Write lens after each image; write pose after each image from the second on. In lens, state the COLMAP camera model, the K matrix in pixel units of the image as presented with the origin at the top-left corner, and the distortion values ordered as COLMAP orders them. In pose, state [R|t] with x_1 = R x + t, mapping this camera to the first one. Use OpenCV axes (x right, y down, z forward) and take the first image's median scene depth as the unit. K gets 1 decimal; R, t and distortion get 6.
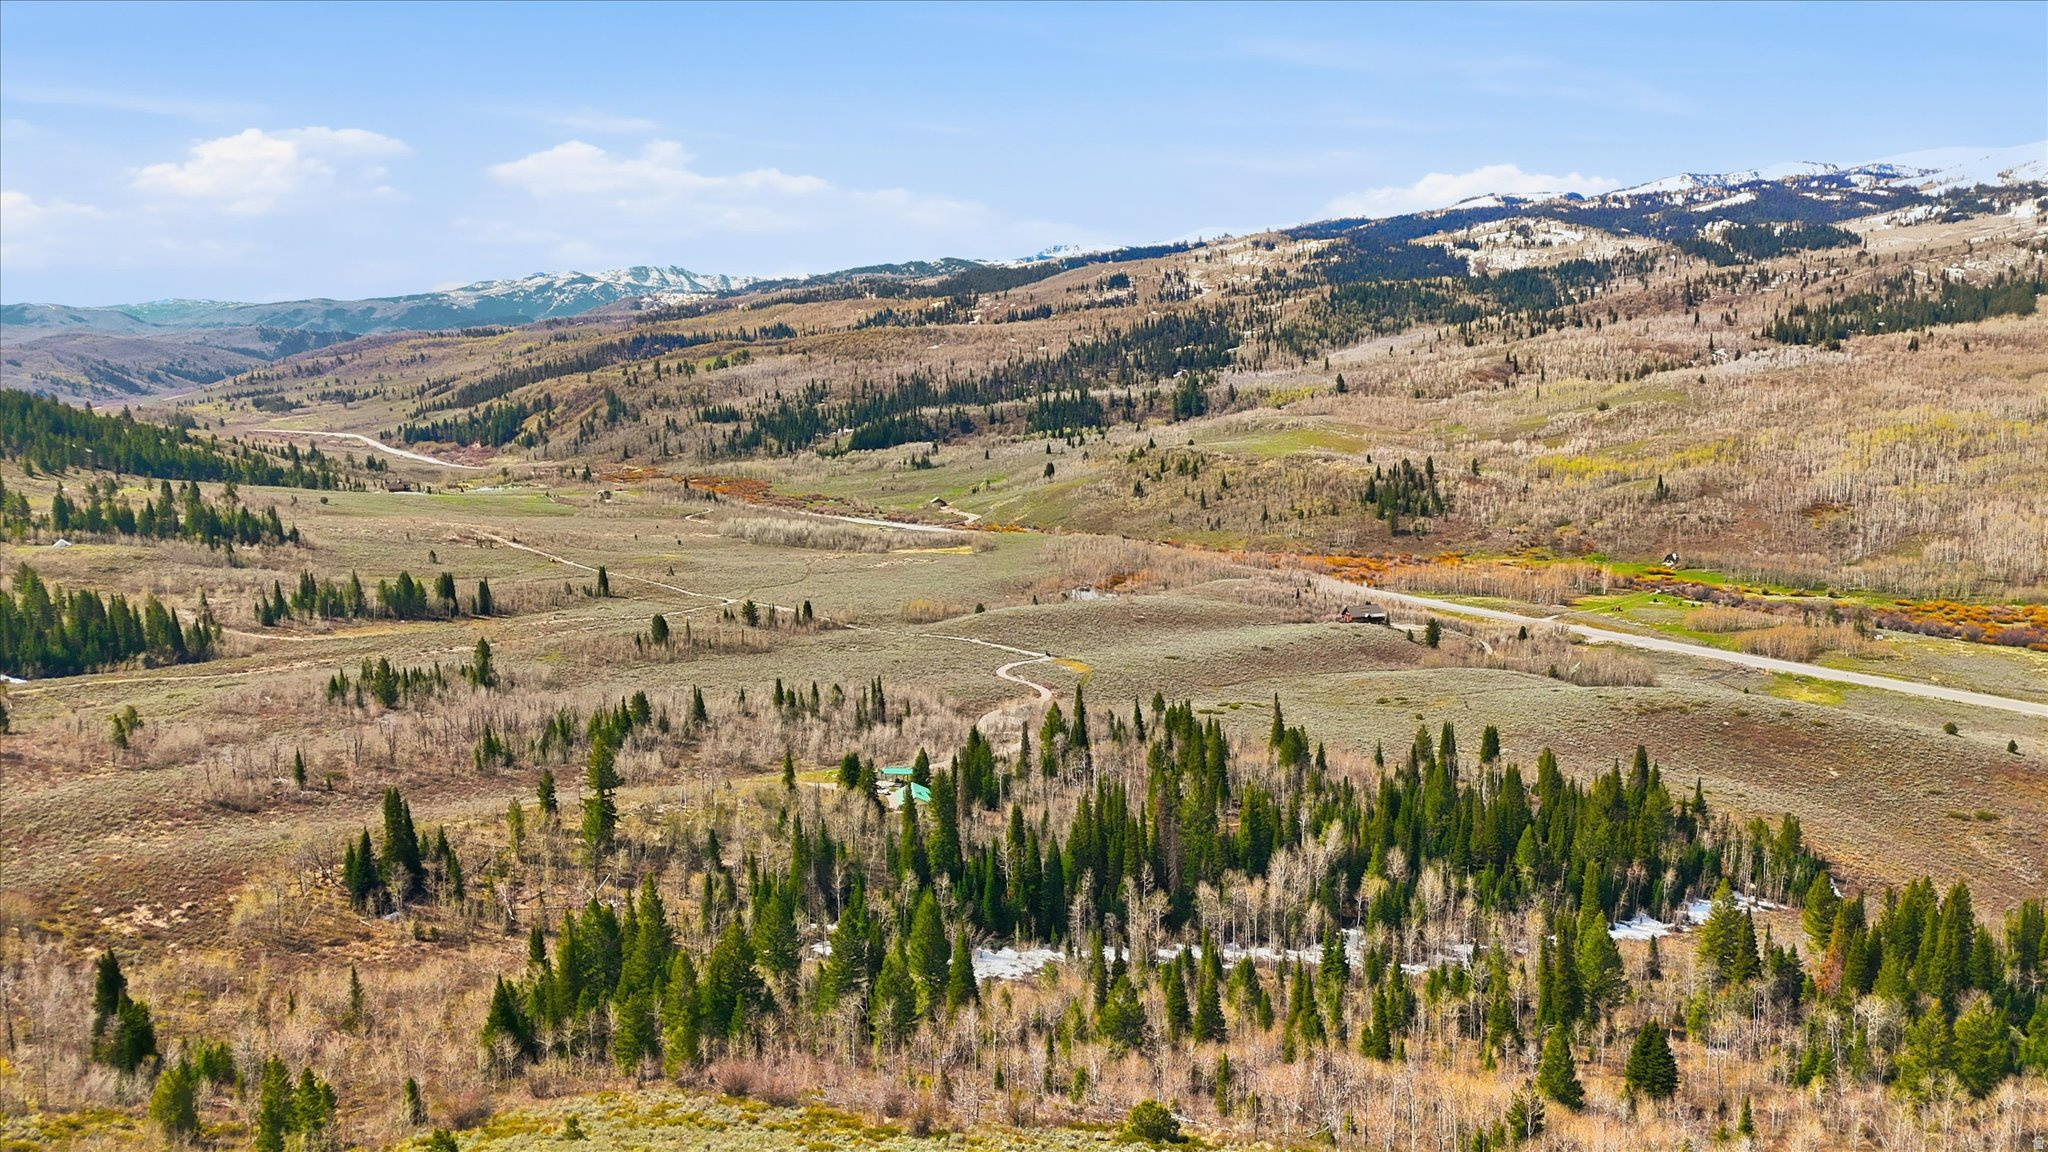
lens RADIAL K [[1497.2, 0, 1024.0], [0, 1497.2, 576.0], [0, 0, 1]] dist [0.080506, -0.078962]
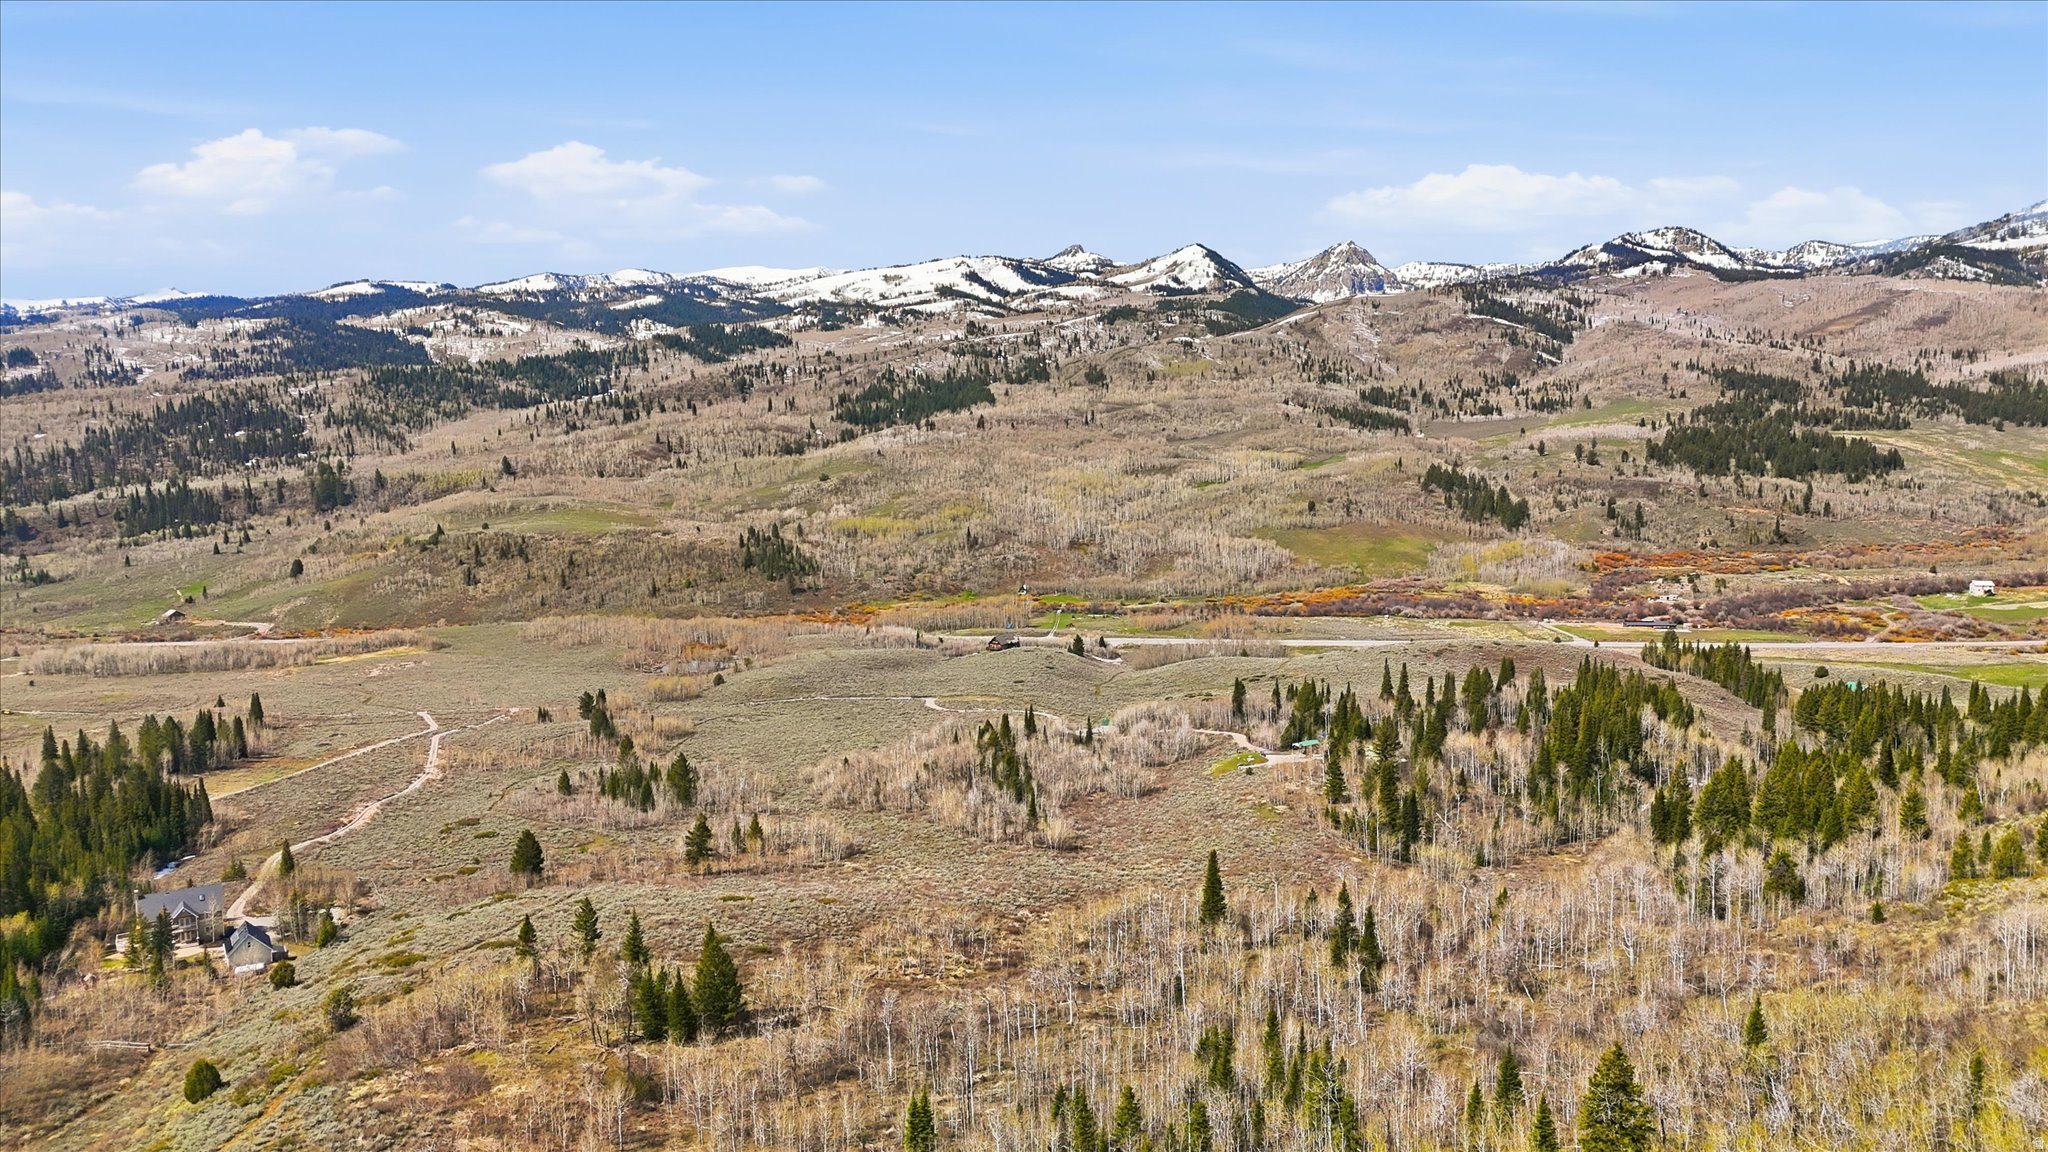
lens RADIAL K [[1497.2, 0, 1024.0], [0, 1497.2, 576.0], [0, 0, 1]] dist [0.080506, -0.078962]
pose [[0.733026, -0.078839, 0.675616, -0.155560], [0.117883, 0.992955, -0.012031, -0.002917], [-0.669907, 0.088462, 0.737156, 0.032809]]
